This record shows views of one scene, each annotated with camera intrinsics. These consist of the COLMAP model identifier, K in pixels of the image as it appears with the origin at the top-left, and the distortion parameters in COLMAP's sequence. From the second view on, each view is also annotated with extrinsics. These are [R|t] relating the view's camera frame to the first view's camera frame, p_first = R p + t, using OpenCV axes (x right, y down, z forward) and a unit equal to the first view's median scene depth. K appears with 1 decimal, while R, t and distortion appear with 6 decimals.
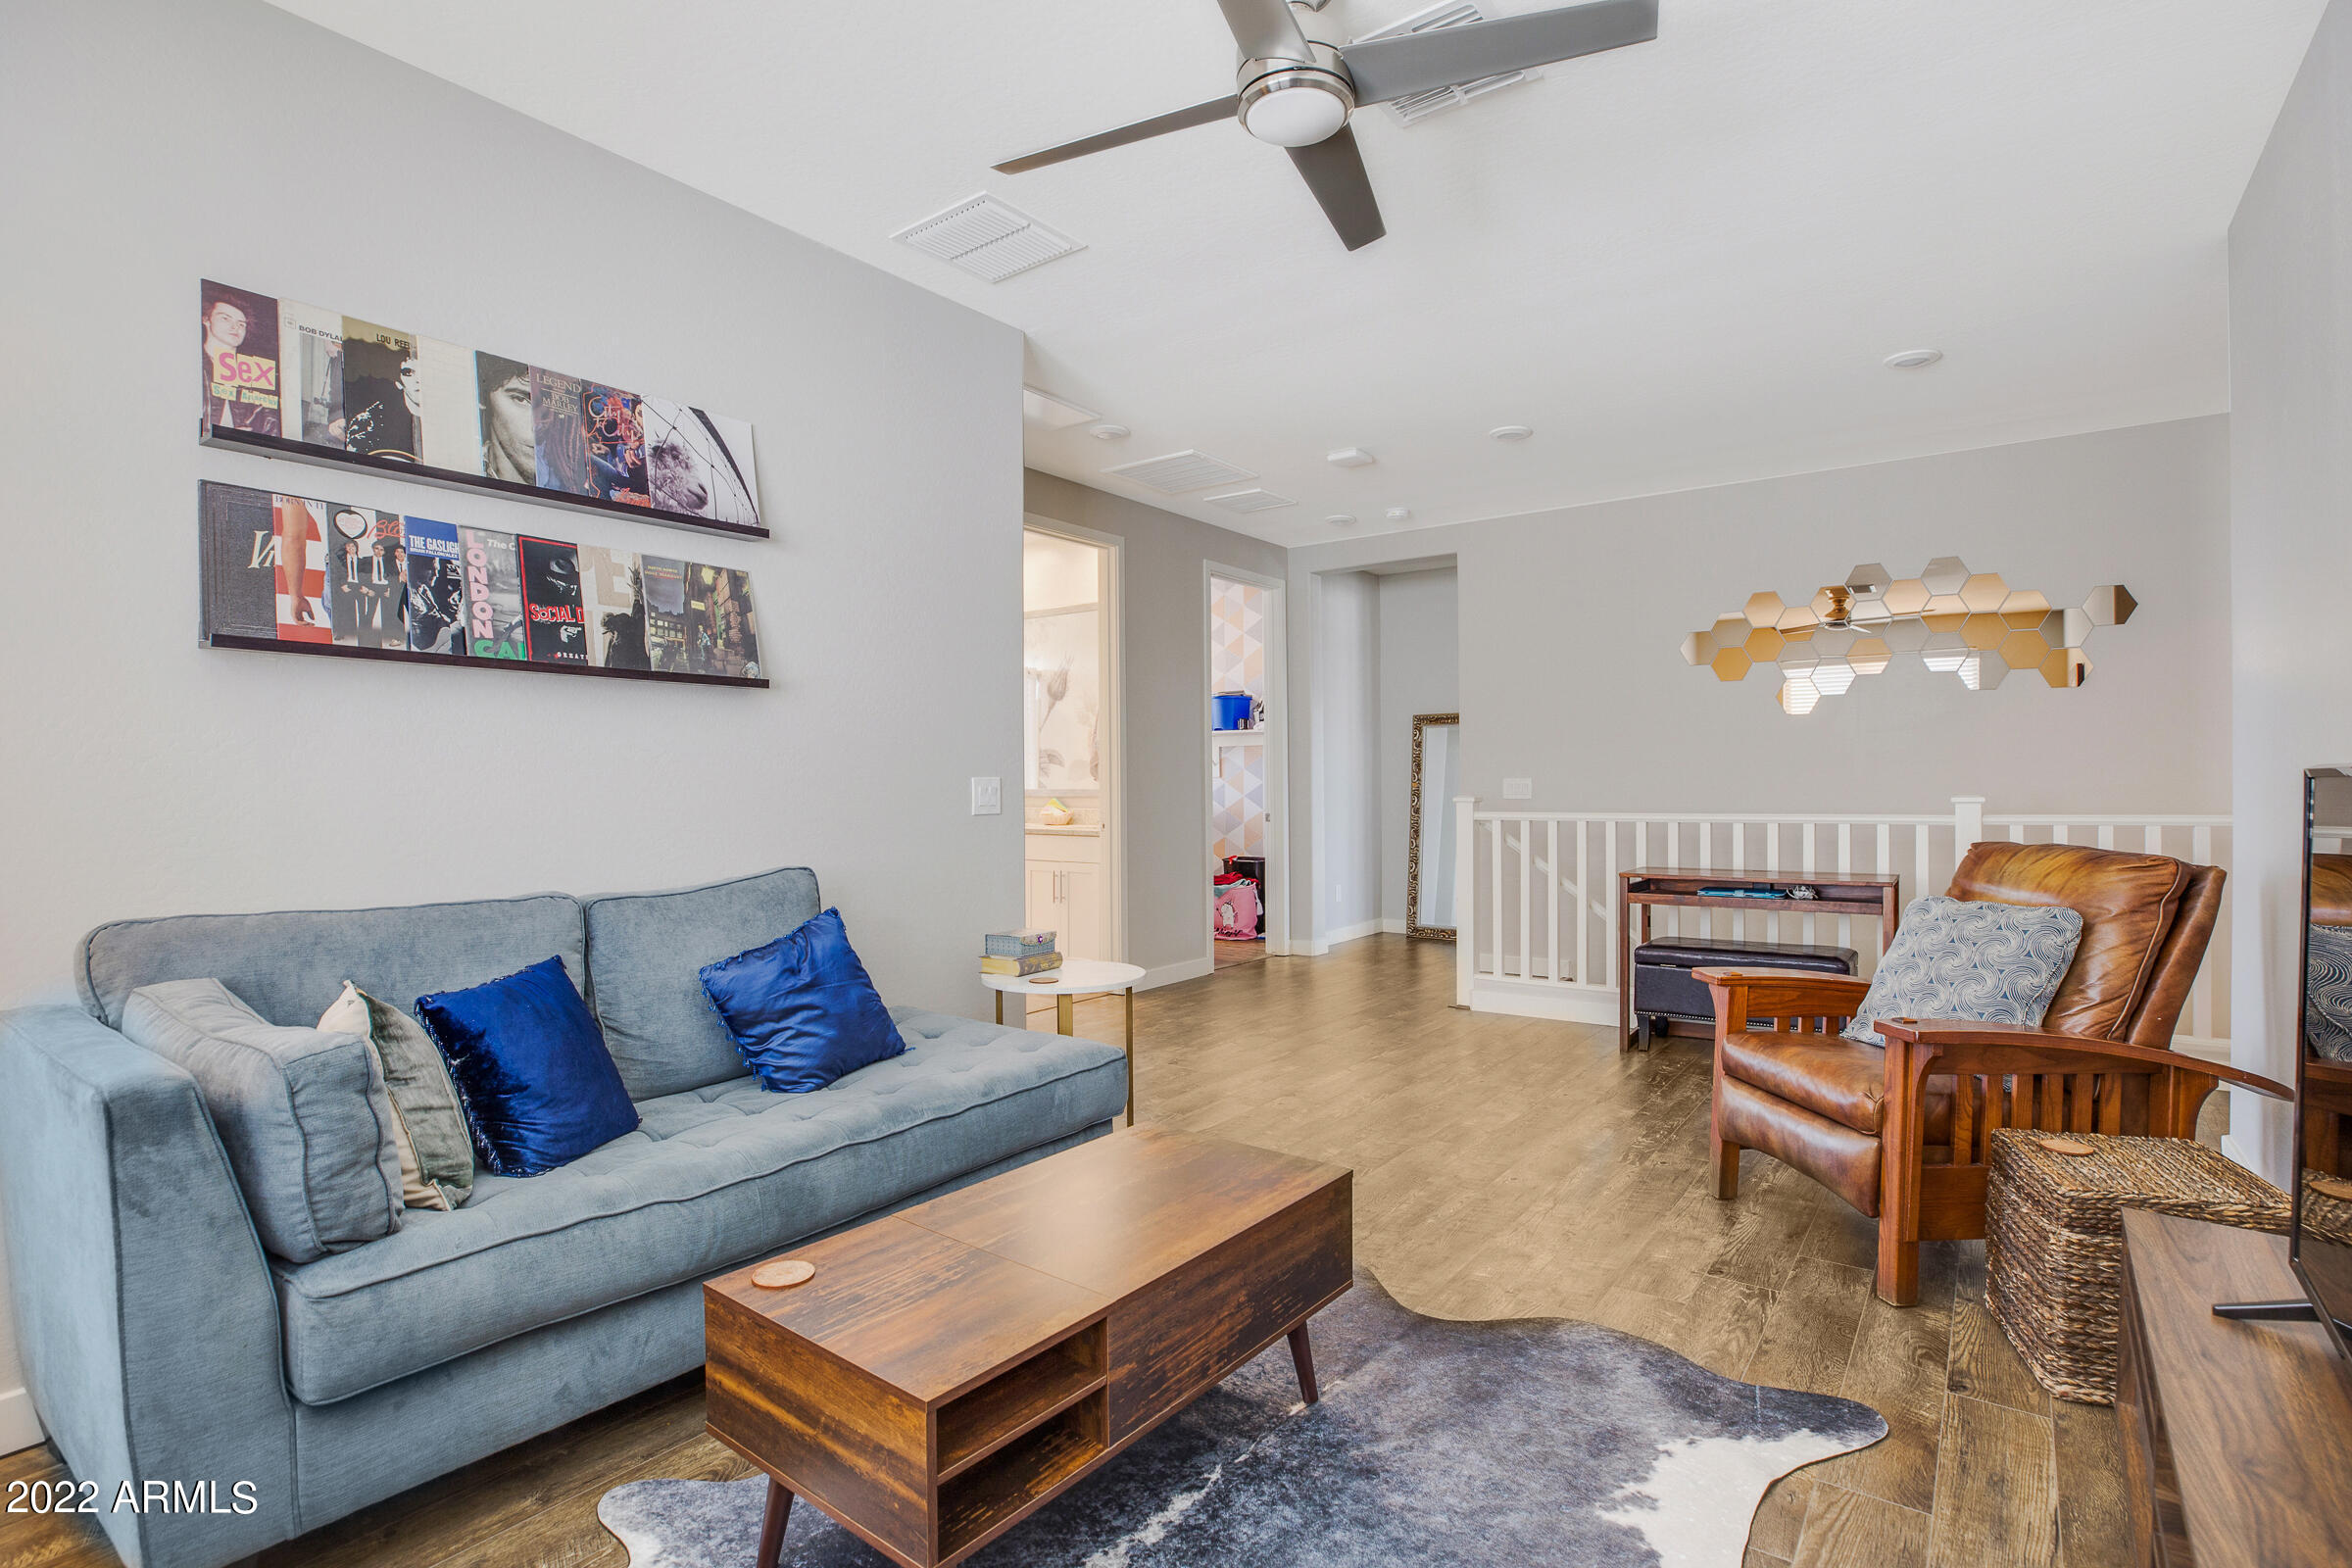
lens RADIAL K [[1096.4, 0, 1176.8], [0, 1096.4, 786.5], [0, 0, 1]] dist [-0.033686, 0.005723]
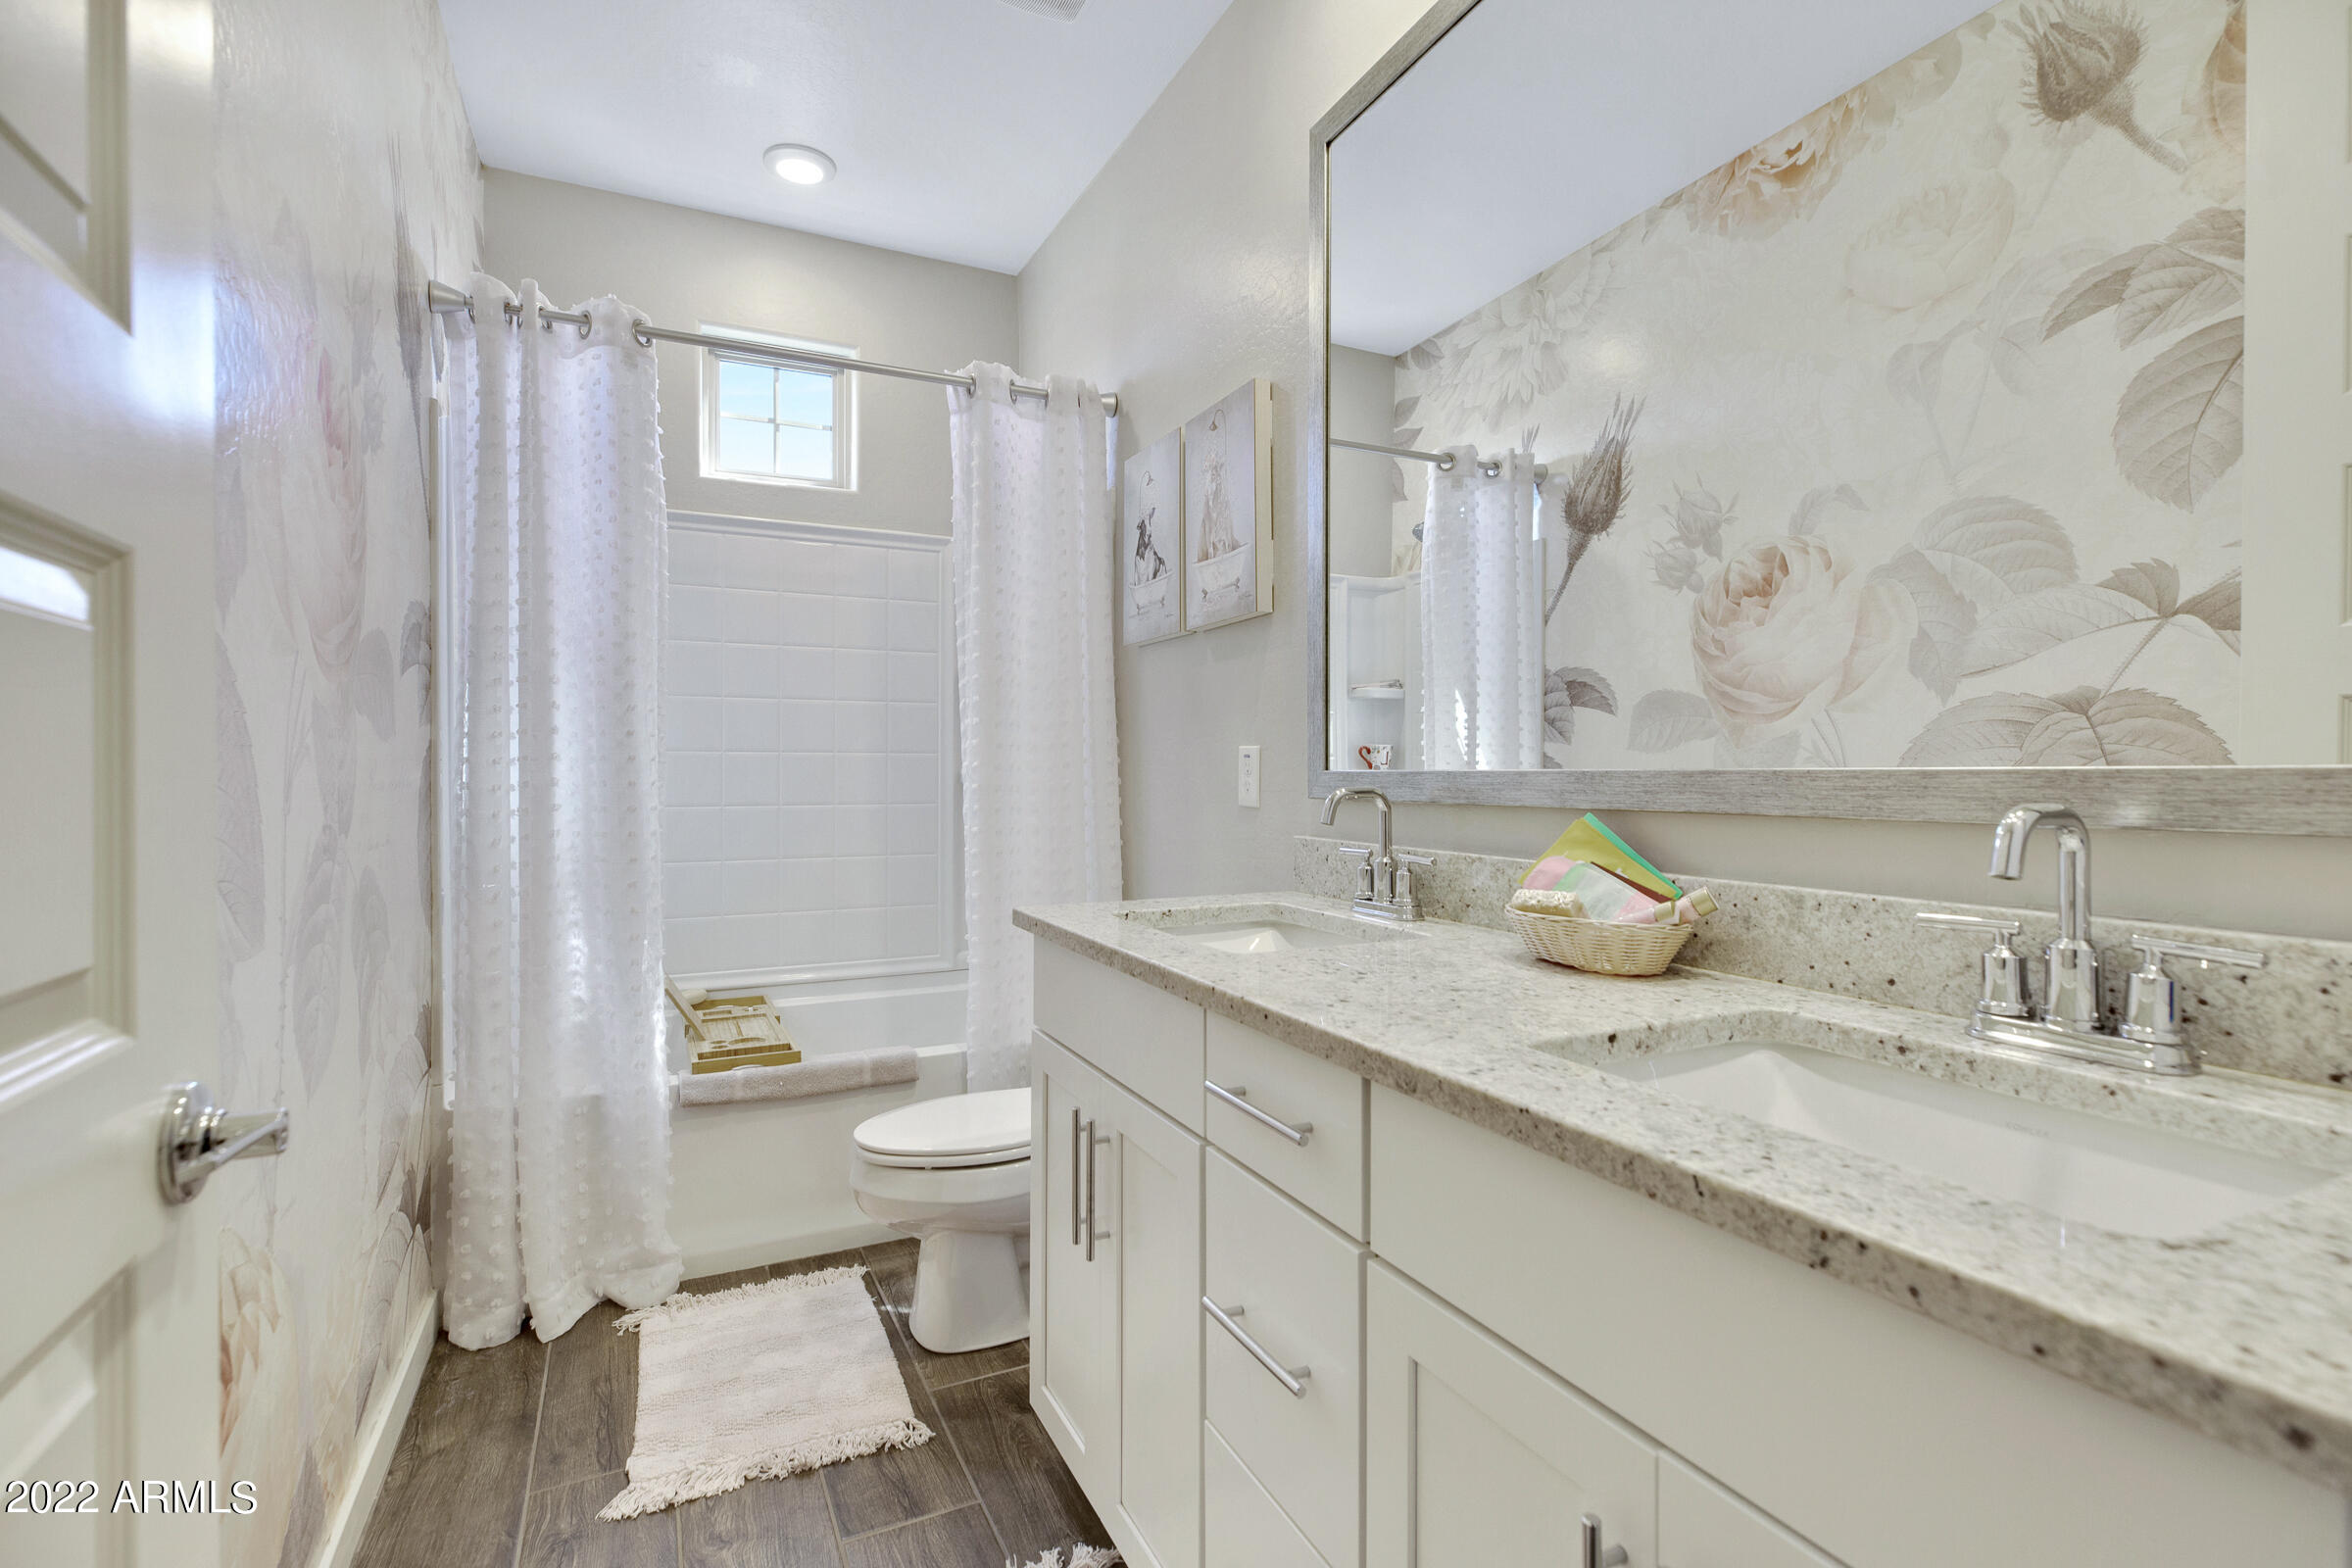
lens RADIAL K [[1096.4, 0, 1175.7], [0, 1096.4, 776.4], [0, 0, 1]] dist [-0.033686, 0.005723]
pose [[0.892104, -0.001007, -0.451829, -0.141910], [0.001613, 0.999998, 0.000955, 0.004709], [0.451828, -0.001581, 0.892104, 1.253313]]
